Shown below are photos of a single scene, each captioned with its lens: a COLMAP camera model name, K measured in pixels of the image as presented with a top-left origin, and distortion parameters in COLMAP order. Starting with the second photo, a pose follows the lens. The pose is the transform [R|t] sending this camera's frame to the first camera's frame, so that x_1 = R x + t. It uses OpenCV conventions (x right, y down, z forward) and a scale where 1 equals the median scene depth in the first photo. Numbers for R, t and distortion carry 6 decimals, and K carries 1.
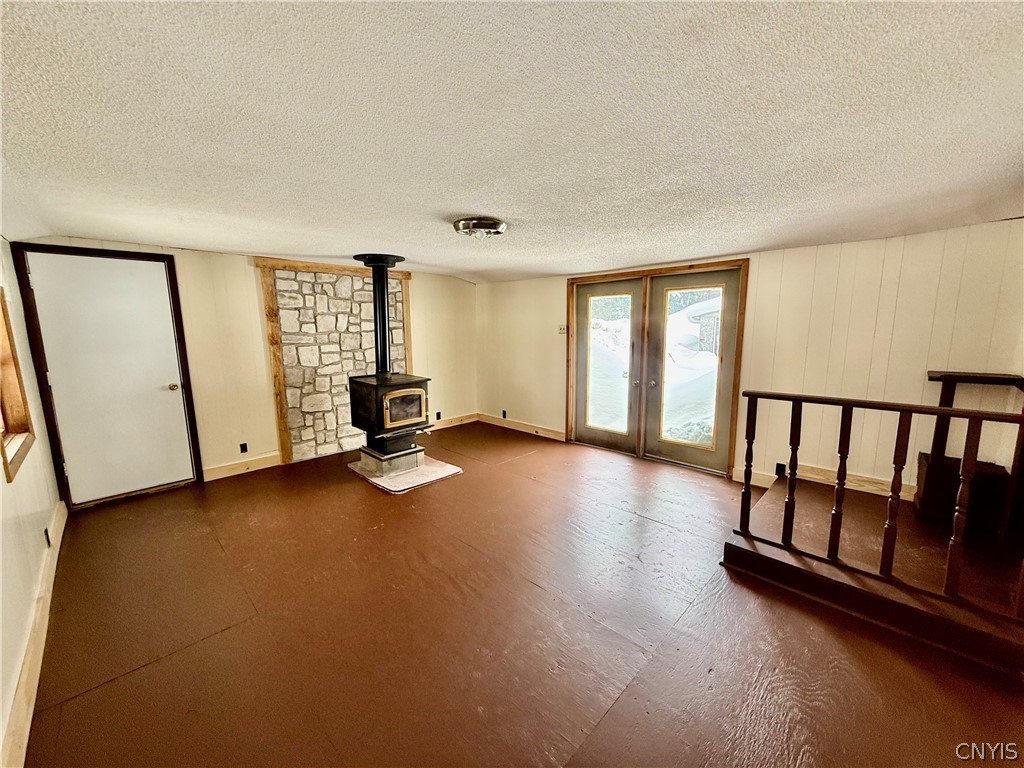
lens RADIAL K [[407.1, 0, 512.0], [0, 407.1, 384.0], [0, 0, 1]] dist [-0.000401, 0.000195]
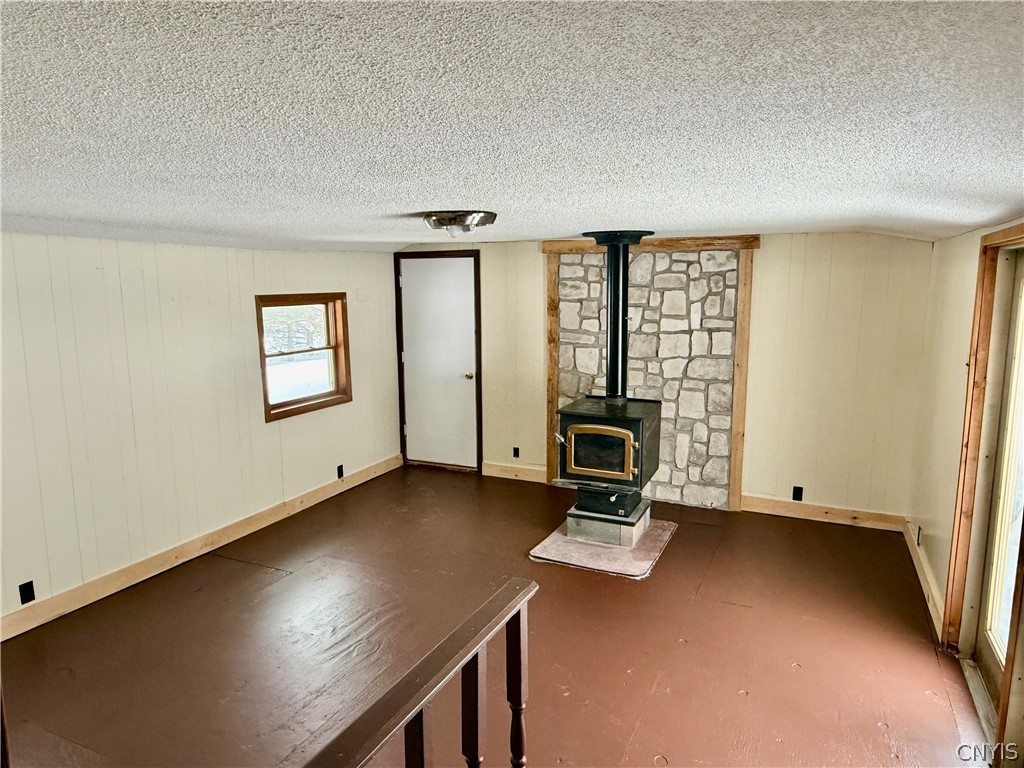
lens RADIAL K [[667.7, 0, 512.0], [0, 667.7, 384.0], [0, 0, 1]] dist [0.005797, 0.000745]
pose [[0.336620, 0.147530, -0.930012, 0.663091], [-0.138330, 0.984683, 0.106133, -0.142036], [0.931424, 0.092922, 0.351872, 0.425373]]
